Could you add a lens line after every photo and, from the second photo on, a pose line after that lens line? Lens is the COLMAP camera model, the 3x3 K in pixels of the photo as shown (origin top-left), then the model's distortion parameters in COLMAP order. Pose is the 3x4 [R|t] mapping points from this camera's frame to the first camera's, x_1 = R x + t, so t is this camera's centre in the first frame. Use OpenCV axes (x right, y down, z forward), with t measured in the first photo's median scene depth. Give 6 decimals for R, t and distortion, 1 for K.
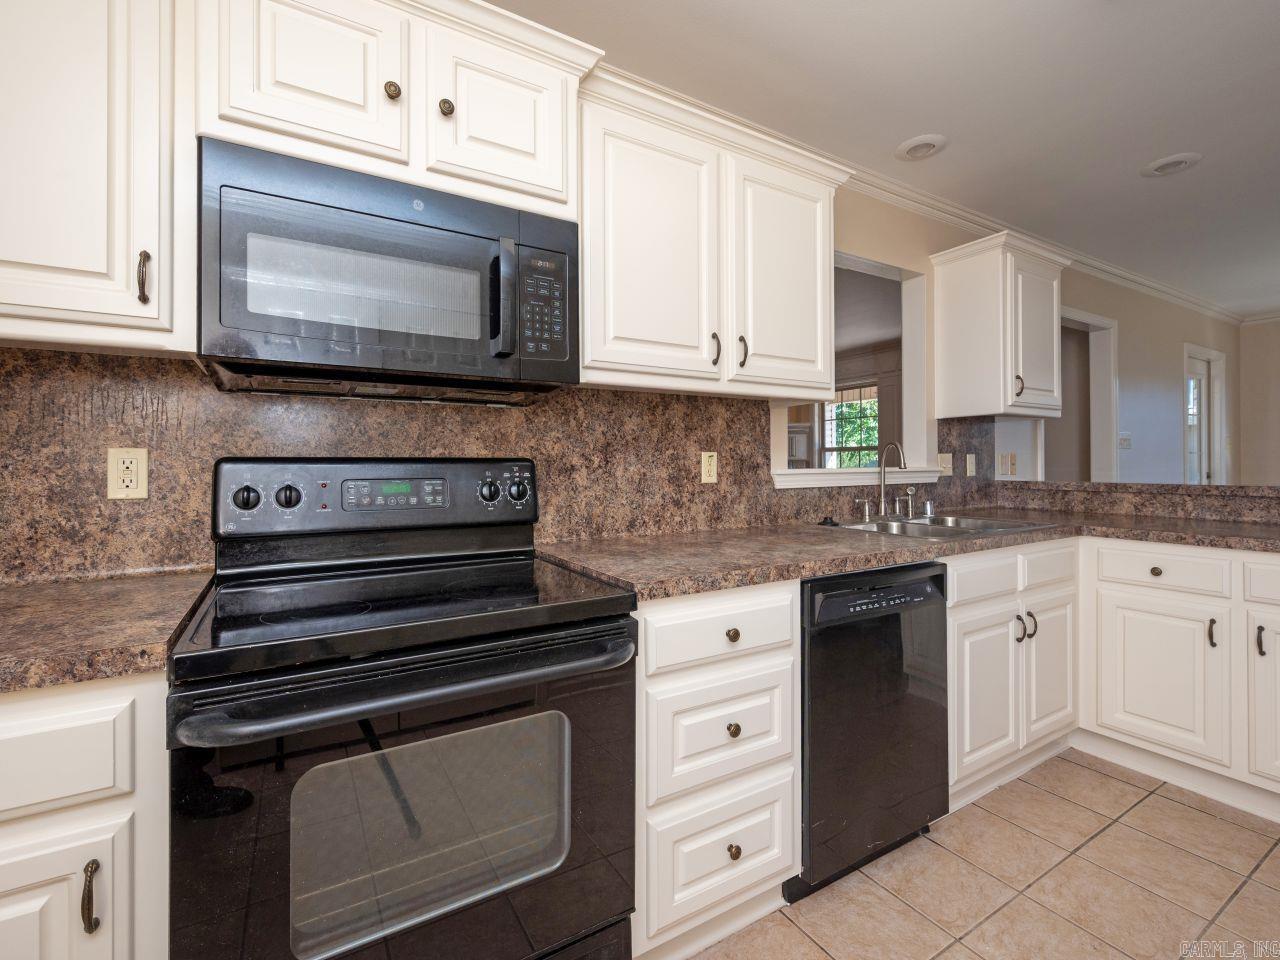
lens RADIAL K [[580.5, 0, 639.4], [0, 580.5, 460.8], [0, 0, 1]] dist [-0.000991, 0.000088]
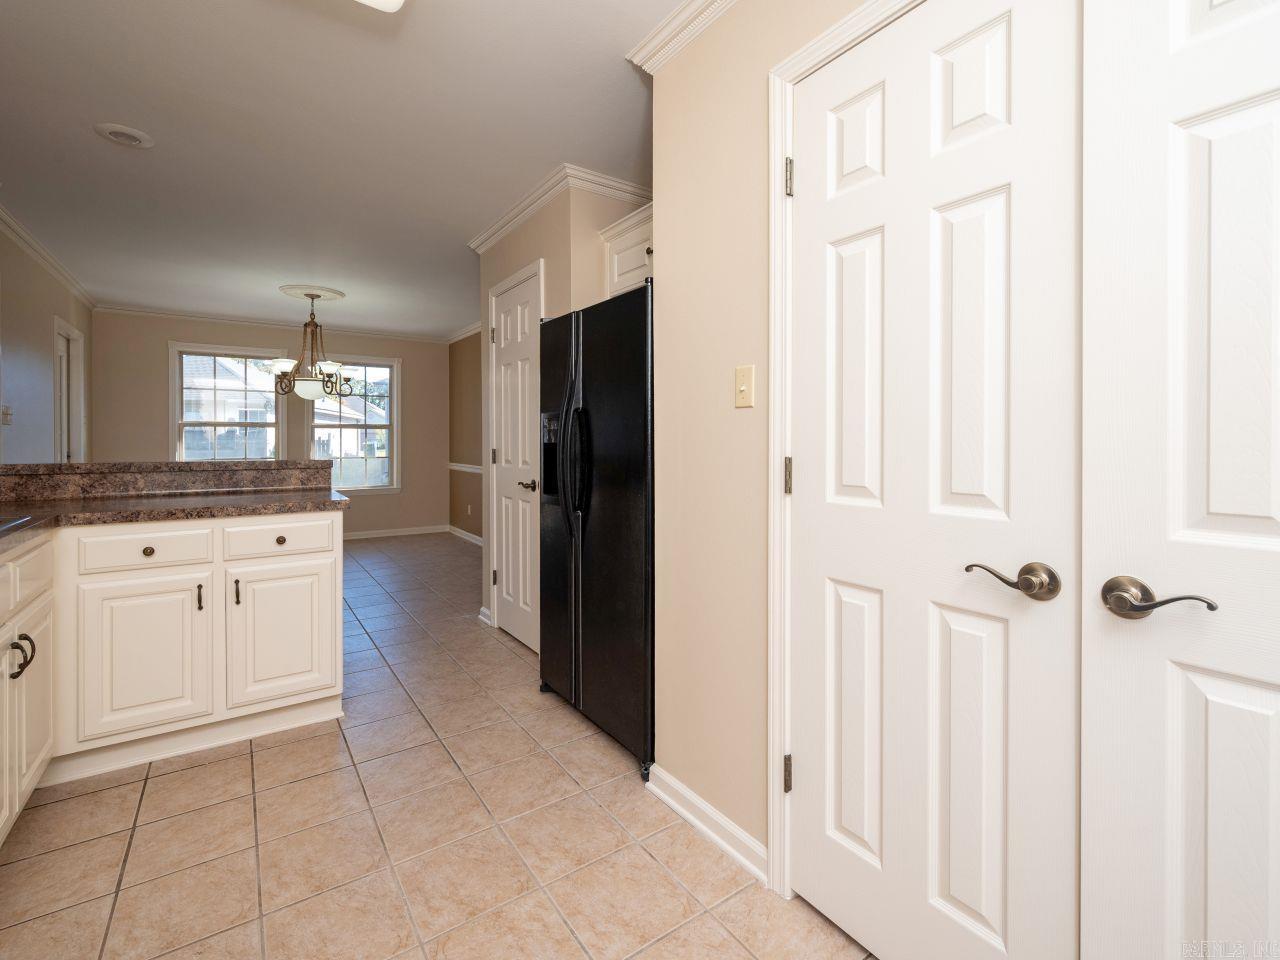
lens RADIAL K [[580.5, 0, 632.8], [0, 580.5, 444.7], [0, 0, 1]] dist [-0.000991, 0.000088]
pose [[-0.057130, 0.000082, 0.998367, -0.133814], [-0.004946, 0.999988, -0.000365, 0.007531], [-0.998354, -0.004958, -0.057129, 0.243622]]
